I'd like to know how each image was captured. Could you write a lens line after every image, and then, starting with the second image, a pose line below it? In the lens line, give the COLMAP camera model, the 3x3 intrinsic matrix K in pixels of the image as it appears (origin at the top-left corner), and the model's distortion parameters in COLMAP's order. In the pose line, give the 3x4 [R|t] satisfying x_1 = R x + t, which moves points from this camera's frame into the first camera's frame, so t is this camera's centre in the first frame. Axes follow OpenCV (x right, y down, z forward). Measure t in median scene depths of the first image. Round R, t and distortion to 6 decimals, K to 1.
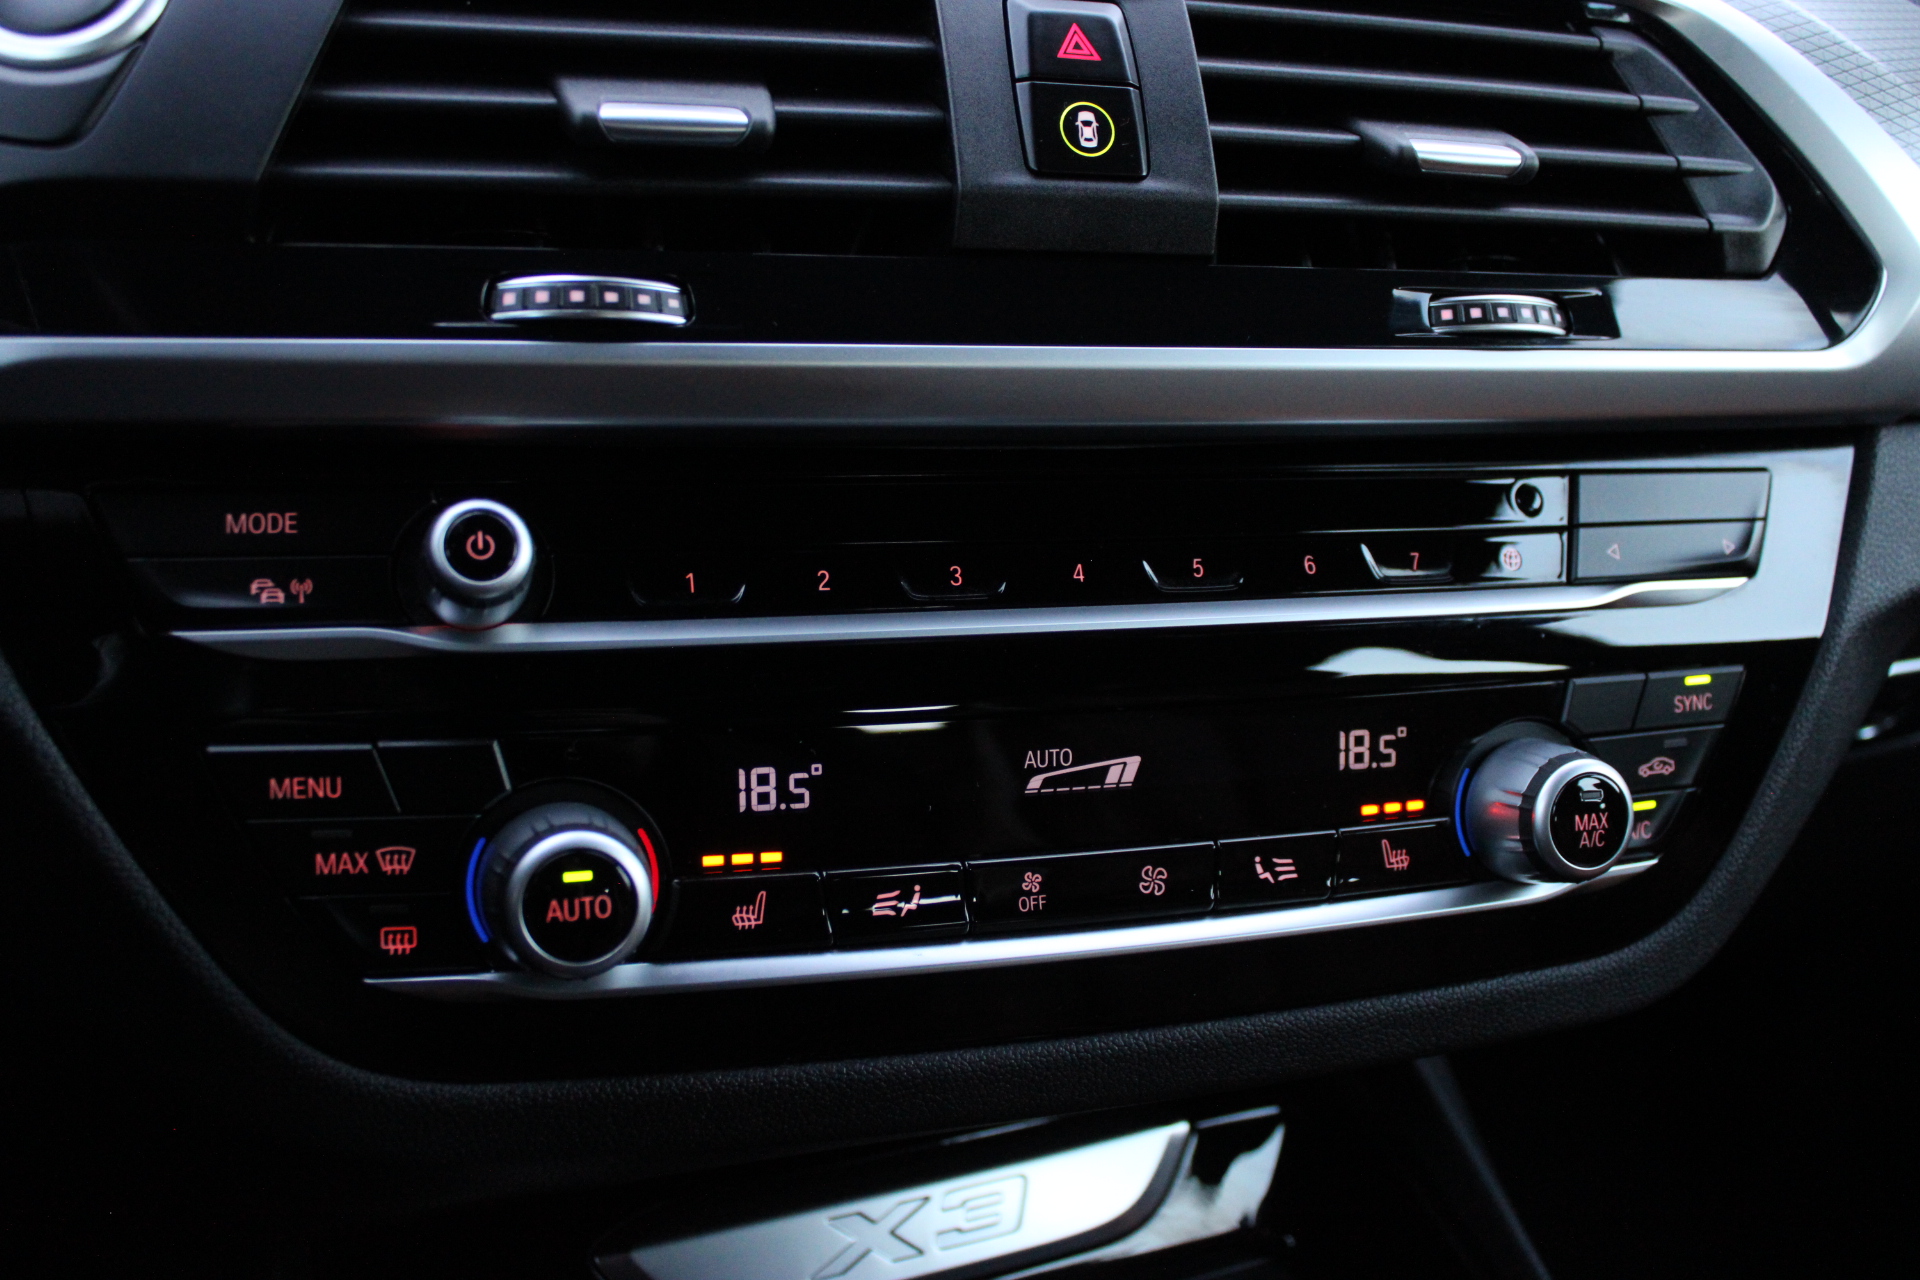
lens RADIAL K [[1937.5, 0, 965.9], [0, 1937.5, 639.2], [0, 0, 1]] dist [-0.073532, 0.000000]
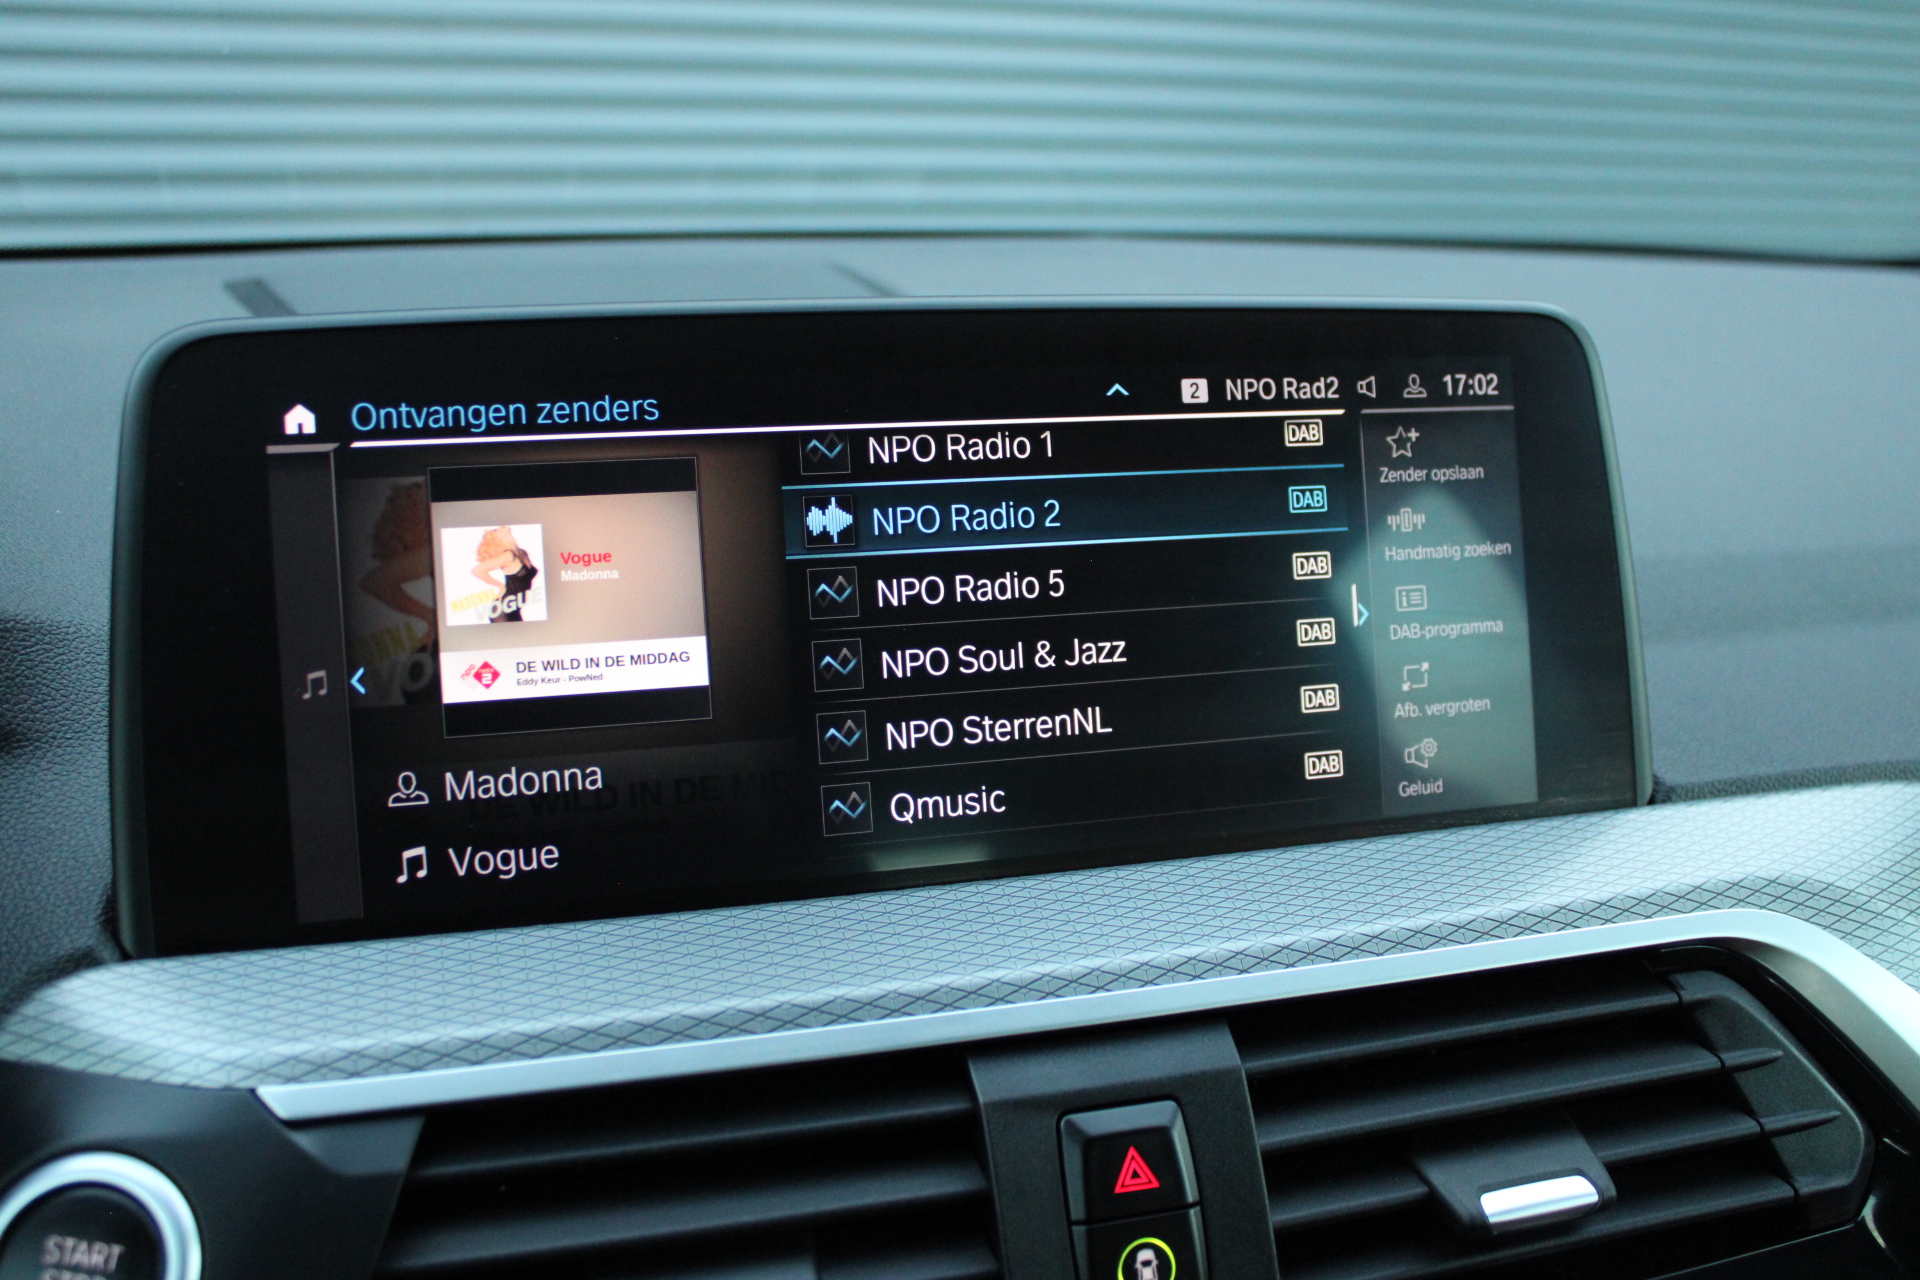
lens RADIAL K [[1937.5, 0, 958.2], [0, 1937.5, 641.9], [0, 0, 1]] dist [-0.073532, 0.000000]
pose [[0.998904, -0.024708, -0.039758, 0.015948], [0.024081, 0.999579, -0.016168, -0.615863], [0.040140, 0.015193, 0.999079, 0.036300]]
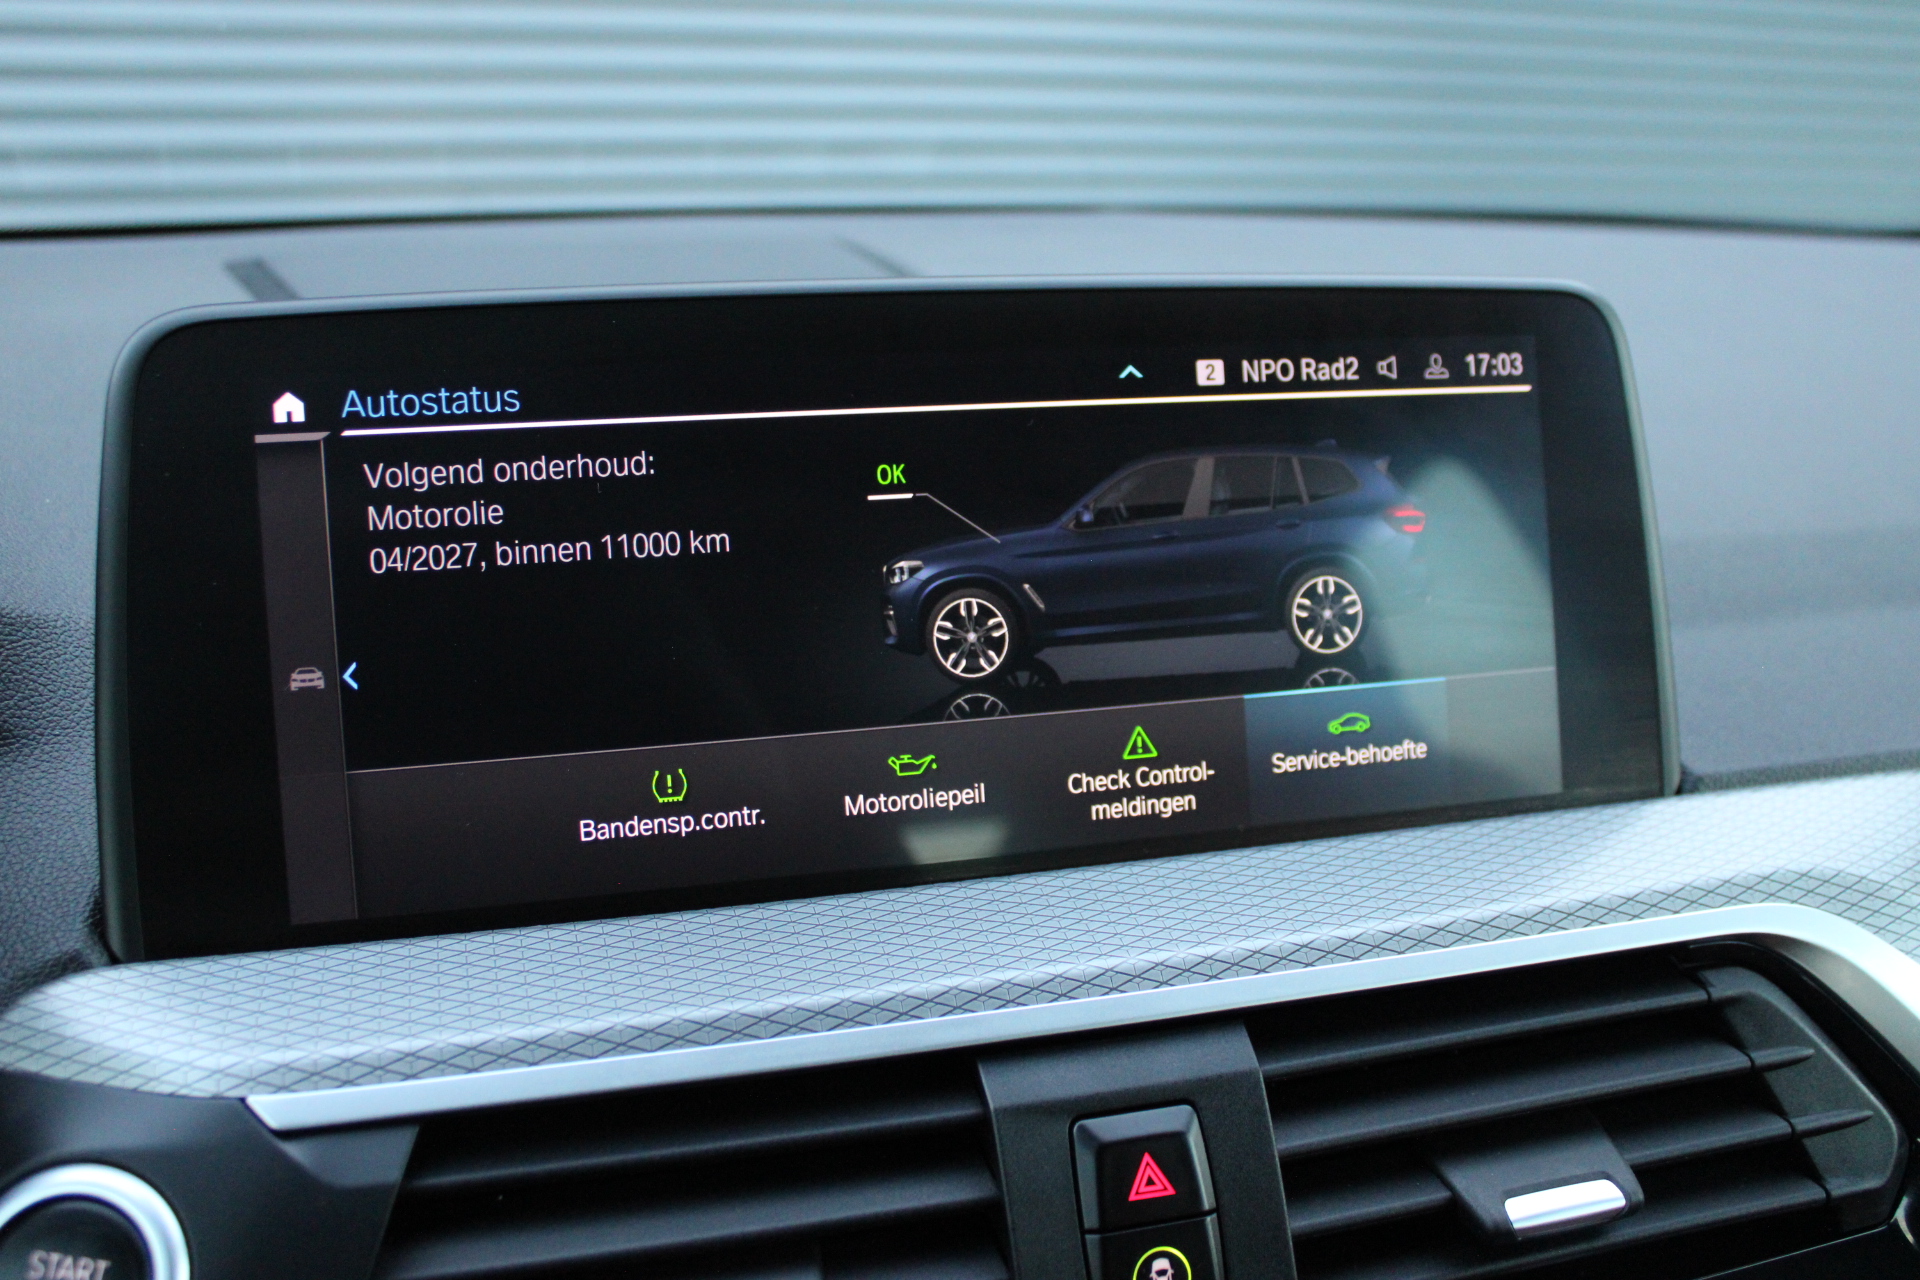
lens RADIAL K [[1937.5, 0, 963.8], [0, 1937.5, 639.8], [0, 0, 1]] dist [-0.073532, 0.000000]
pose [[0.998587, -0.027077, -0.045722, 0.019285], [0.026973, 0.999632, -0.002895, -0.627431], [0.045783, 0.001658, 0.998950, 0.067860]]
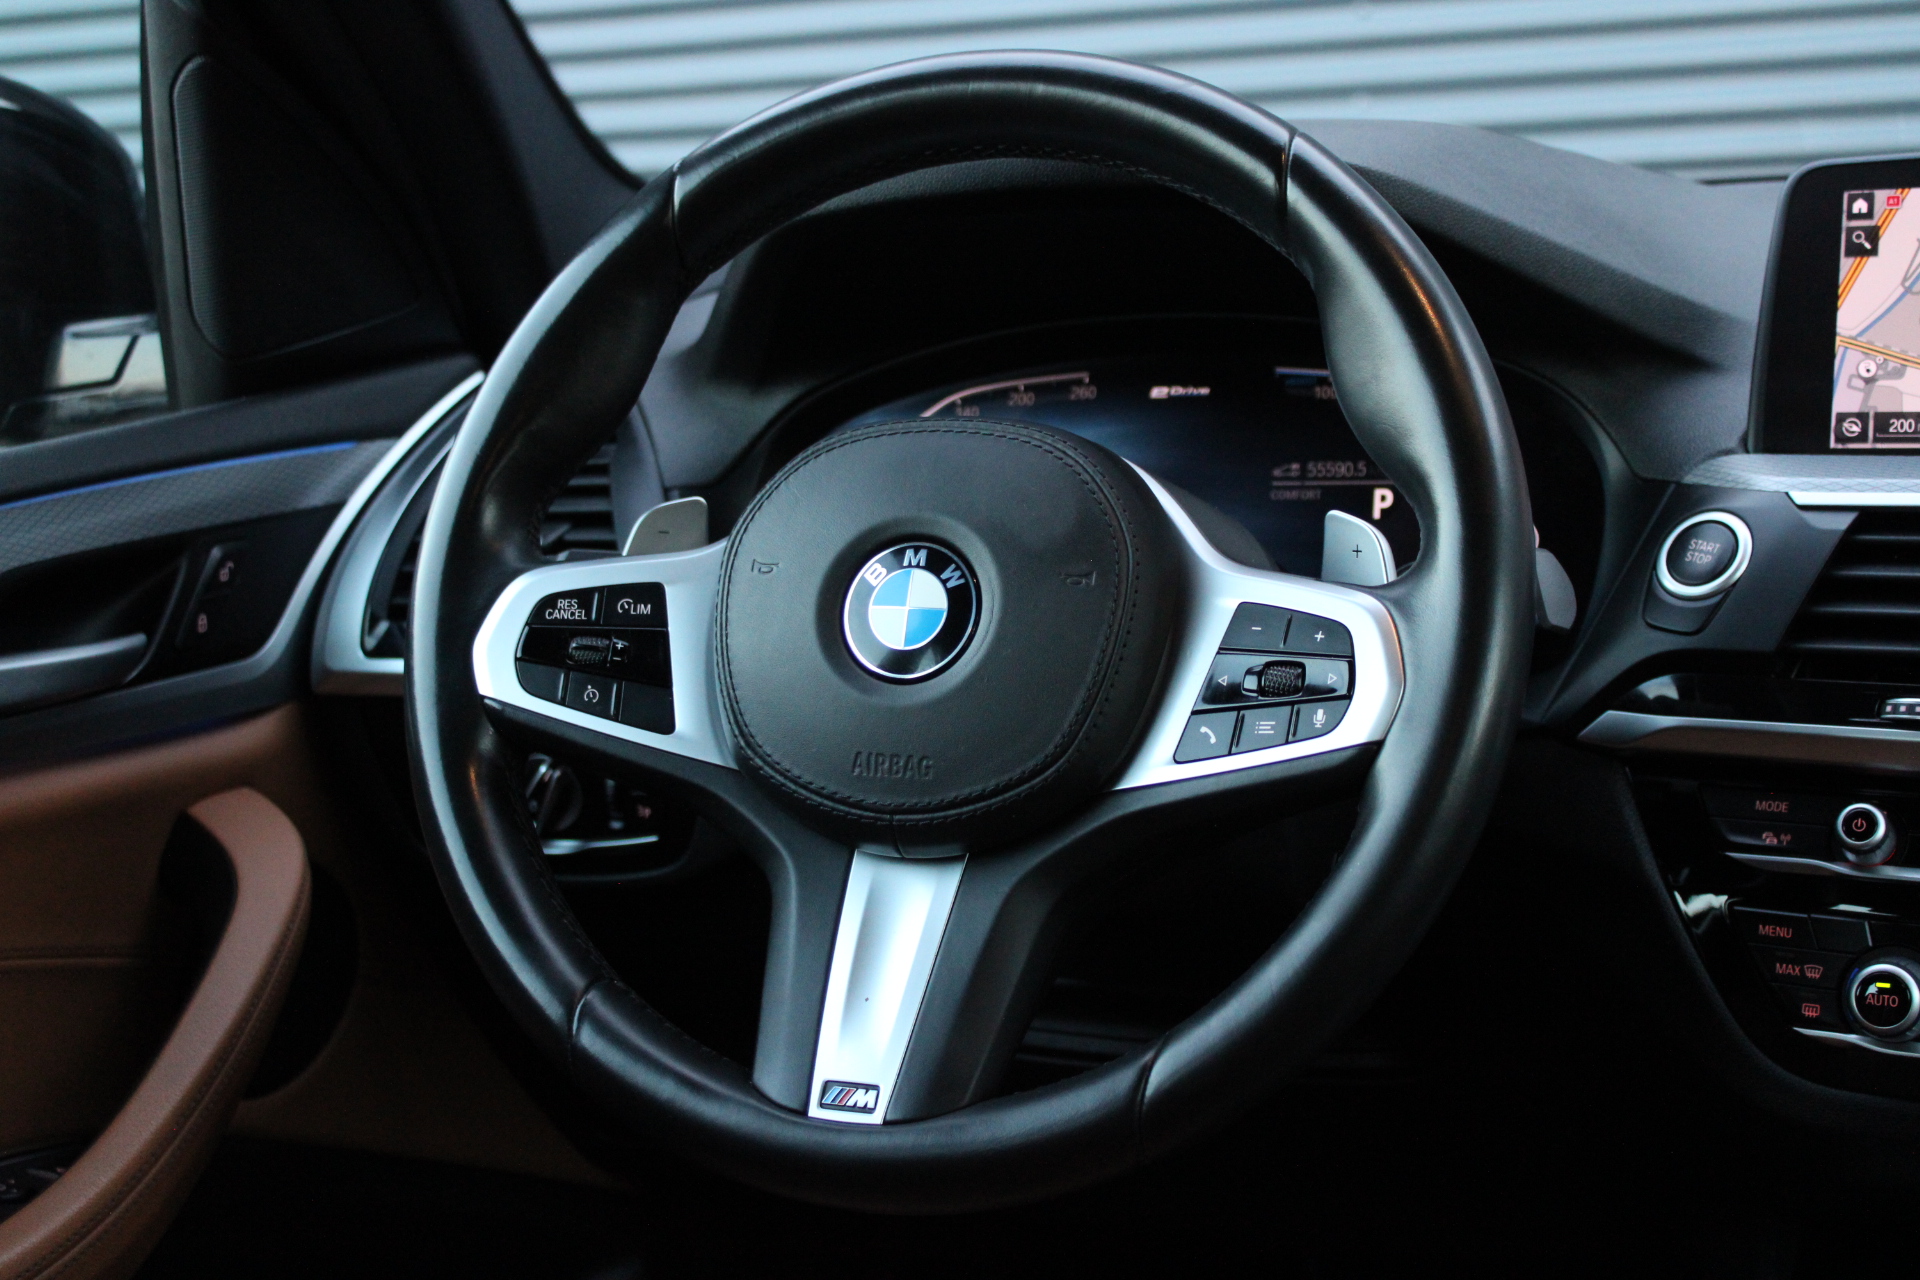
lens RADIAL K [[2852.7, 0, 939.3], [0, 2852.7, 641.9], [0, 0, 1]] dist [-0.043494, 0.000000]
pose [[0.666770, 0.032469, -0.744556, 1.357036], [-0.121940, 0.990340, -0.066014, 0.079595], [0.735220, 0.134807, 0.664288, -1.797914]]
